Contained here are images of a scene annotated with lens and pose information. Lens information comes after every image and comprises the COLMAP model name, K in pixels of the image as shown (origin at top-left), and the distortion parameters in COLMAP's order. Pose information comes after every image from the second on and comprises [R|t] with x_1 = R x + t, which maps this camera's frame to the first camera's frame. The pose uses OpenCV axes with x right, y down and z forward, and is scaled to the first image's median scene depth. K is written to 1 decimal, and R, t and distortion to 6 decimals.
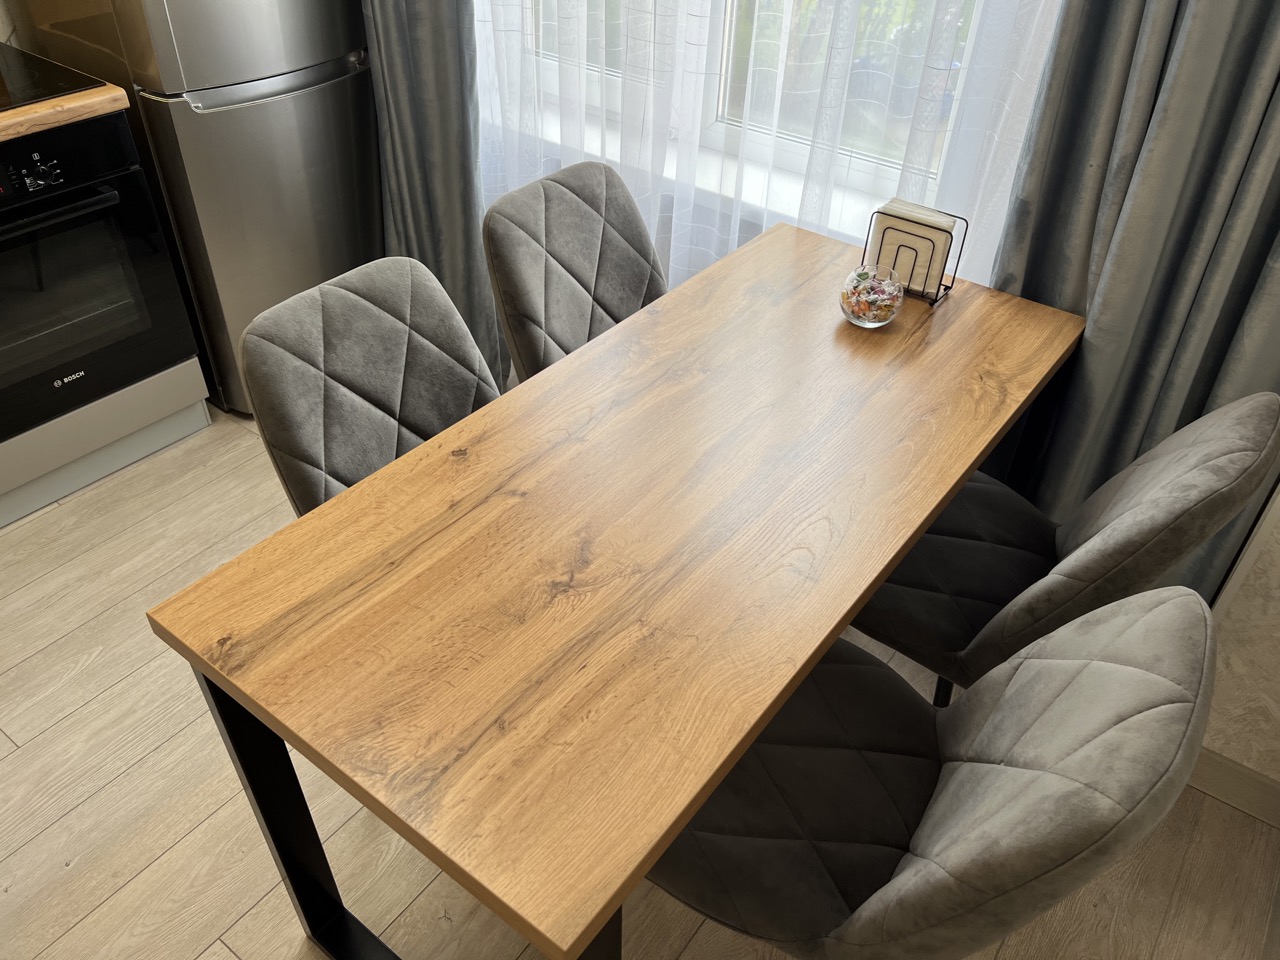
lens RADIAL K [[962.8, 0, 635.3], [0, 962.8, 483.1], [0, 0, 1]] dist [0.061031, -0.072275]
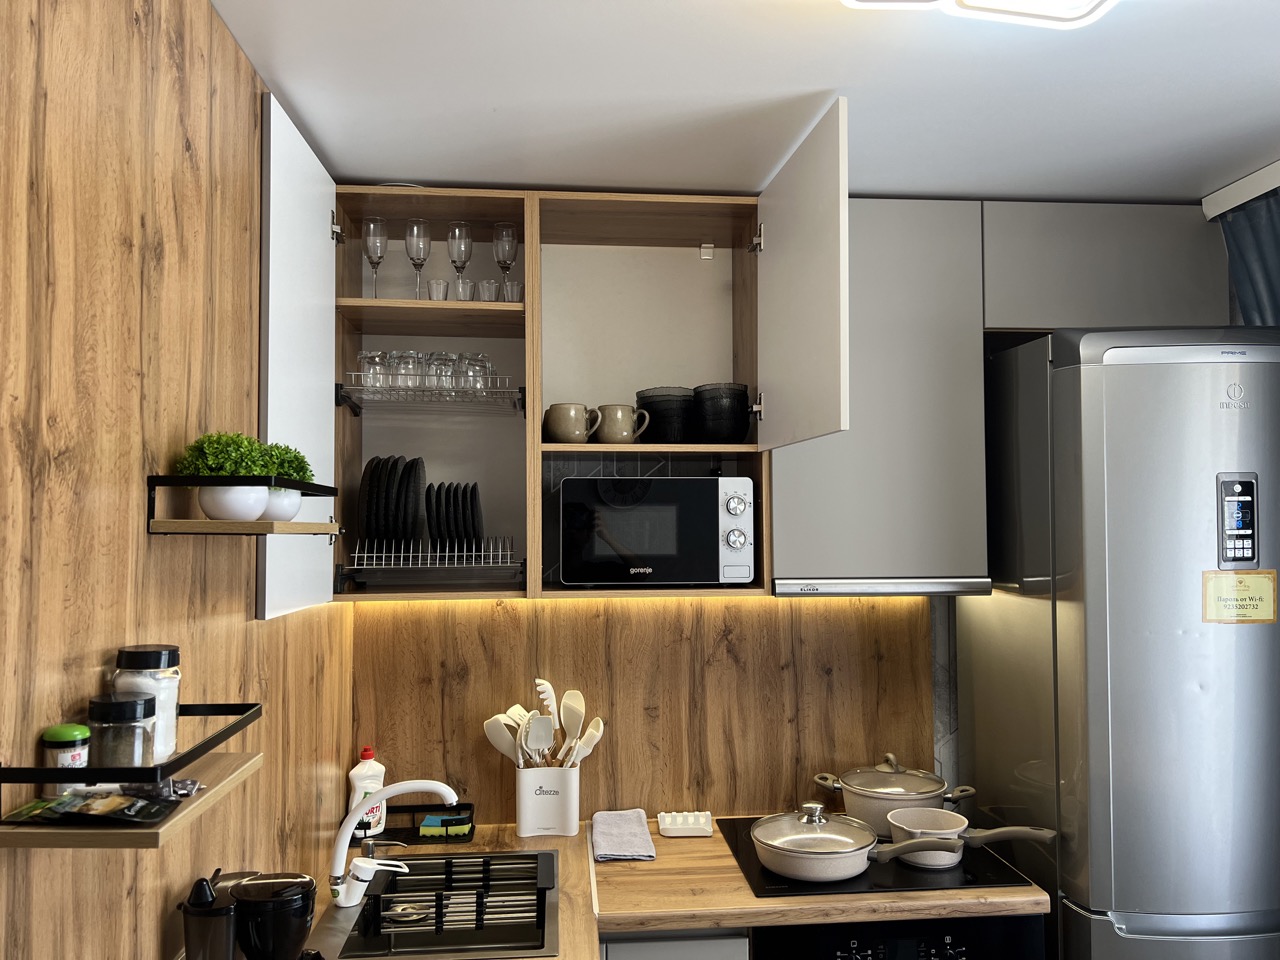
lens RADIAL K [[962.8, 0, 646.2], [0, 962.8, 480.7], [0, 0, 1]] dist [0.061031, -0.072275]
pose [[0.682228, -0.063347, -0.728390, -0.076242], [-0.438335, 0.761910, -0.476818, -0.097762], [0.585173, 0.644577, 0.492029, 0.012015]]
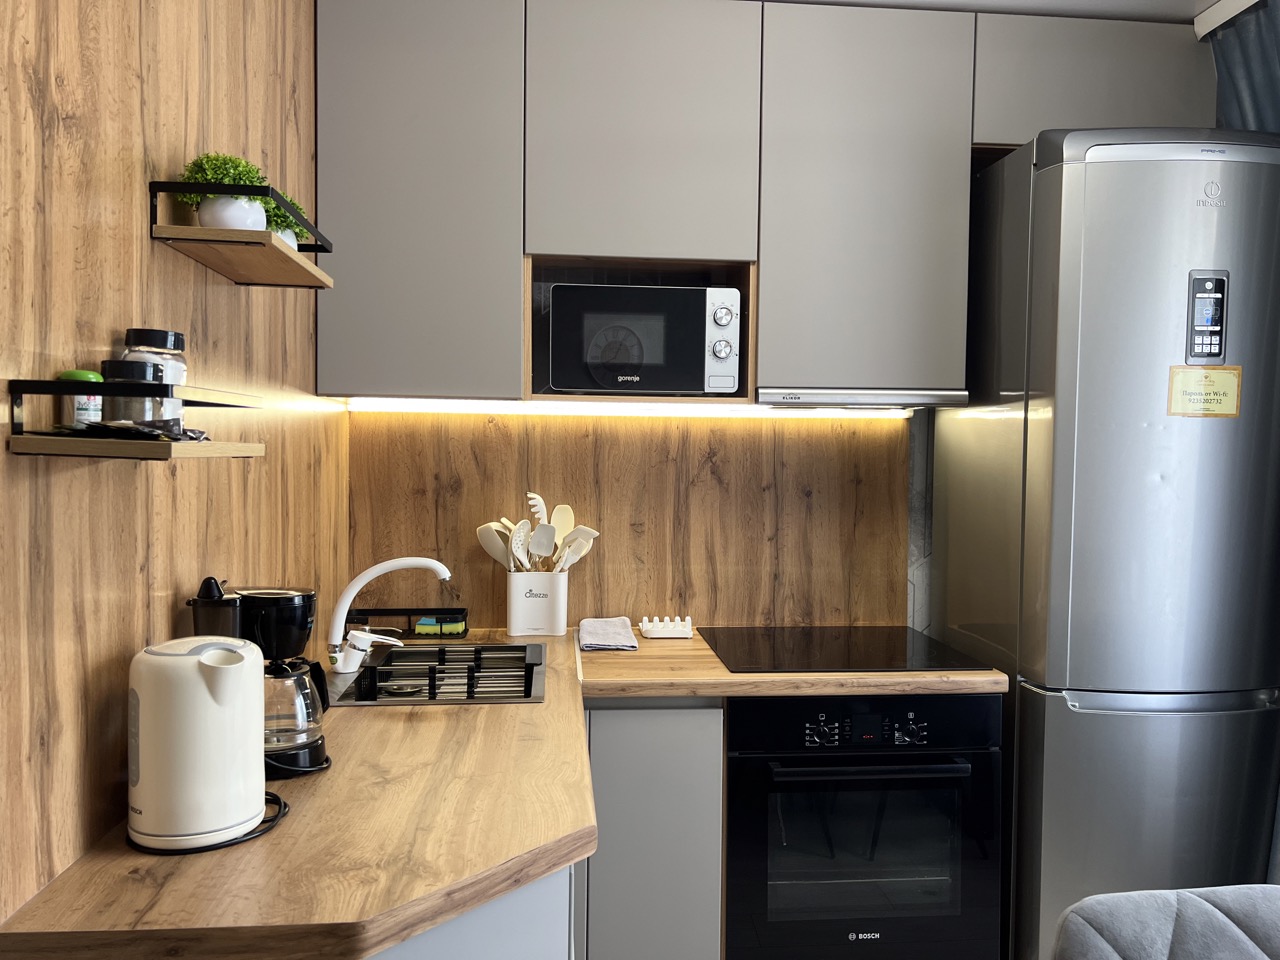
lens RADIAL K [[962.8, 0, 642.7], [0, 962.8, 480.3], [0, 0, 1]] dist [0.061031, -0.072275]
pose [[0.683820, 0.001090, -0.729650, -0.043196], [-0.450176, 0.787612, -0.420723, 0.057688], [0.574223, 0.616170, 0.539076, 0.113068]]
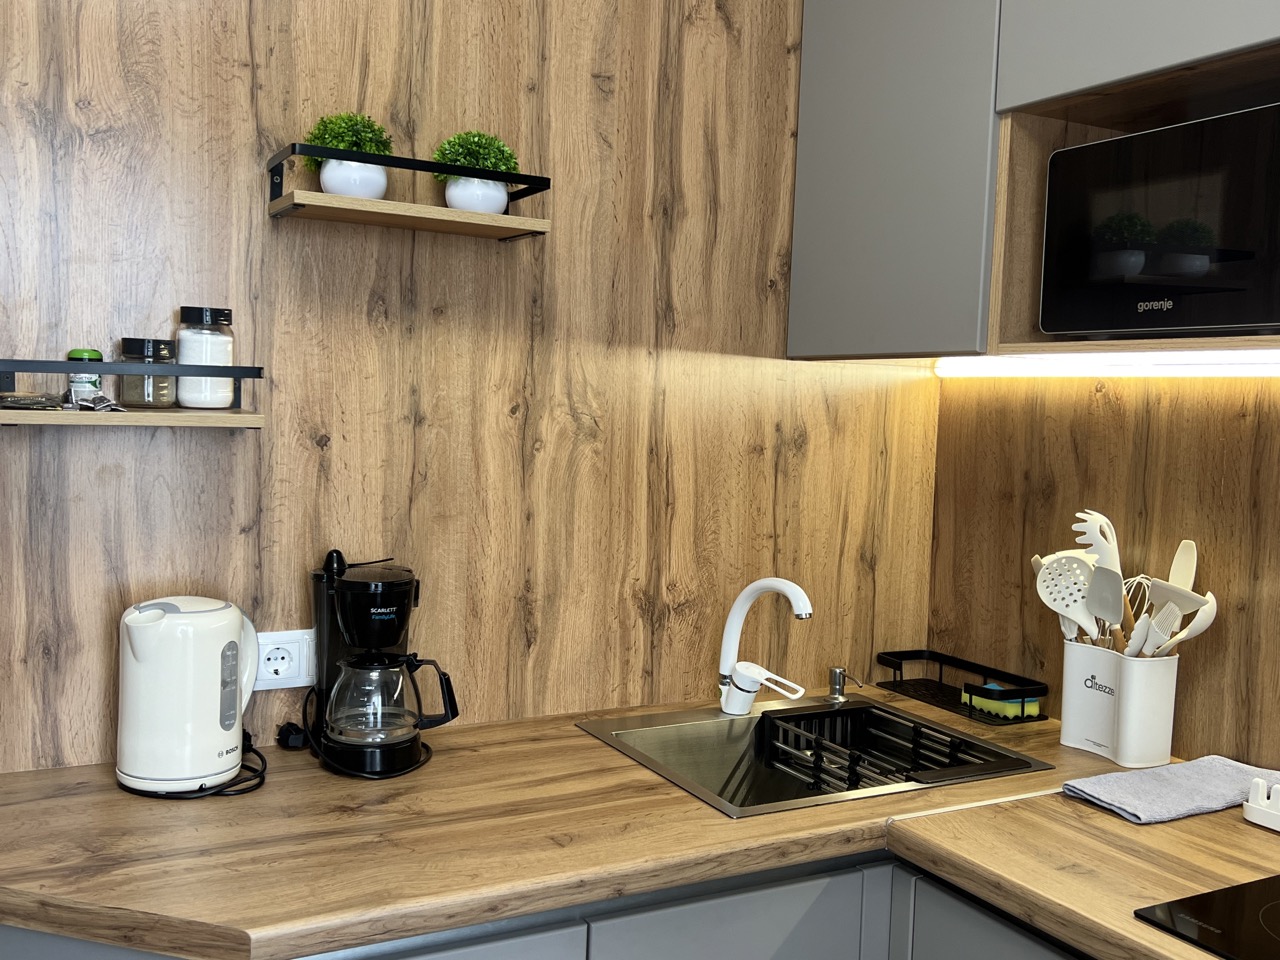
lens RADIAL K [[1208.9, 0, 637.7], [0, 1208.9, 485.9], [0, 0, 1]] dist [0.031076, 0.000000]
pose [[-0.404029, 0.026191, -0.914371, -0.073651], [-0.604613, 0.742465, 0.288424, -0.597131], [0.686443, 0.669372, -0.284142, 0.885198]]
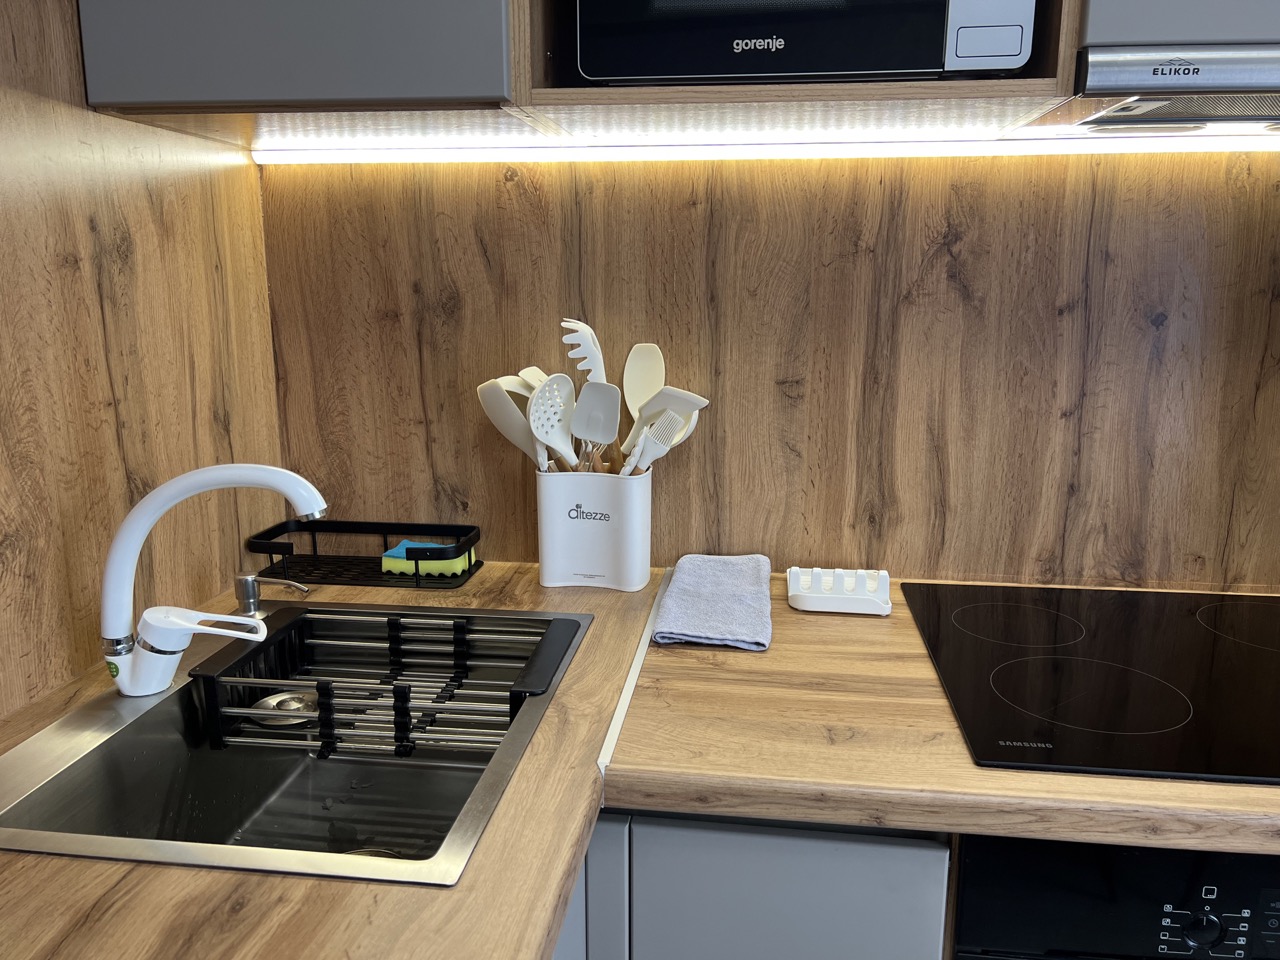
lens RADIAL K [[962.8, 0, 642.5], [0, 962.8, 483.0], [0, 0, 1]] dist [0.061031, -0.072275]
pose [[0.506696, 0.157915, -0.847539, -0.590326], [-0.529986, 0.832437, -0.161748, -0.295471], [0.679981, 0.531141, 0.505485, 0.578039]]
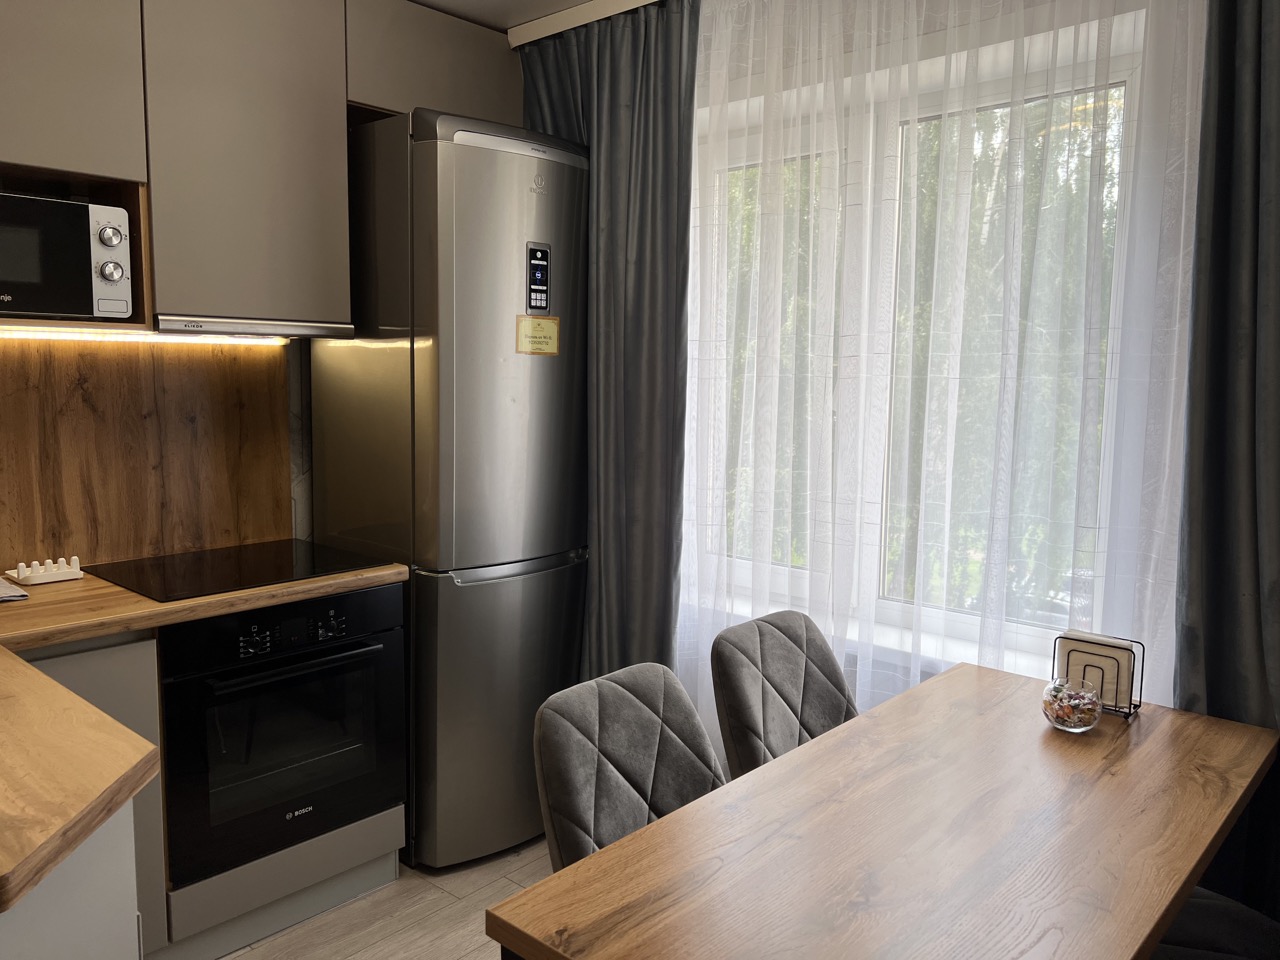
lens RADIAL K [[962.8, 0, 642.6], [0, 962.8, 468.9], [0, 0, 1]] dist [0.061031, -0.072275]
pose [[0.997006, -0.007717, -0.076938, -0.160811], [-0.035446, 0.838694, -0.543449, 0.206674], [0.068721, 0.544549, 0.835909, -0.120126]]
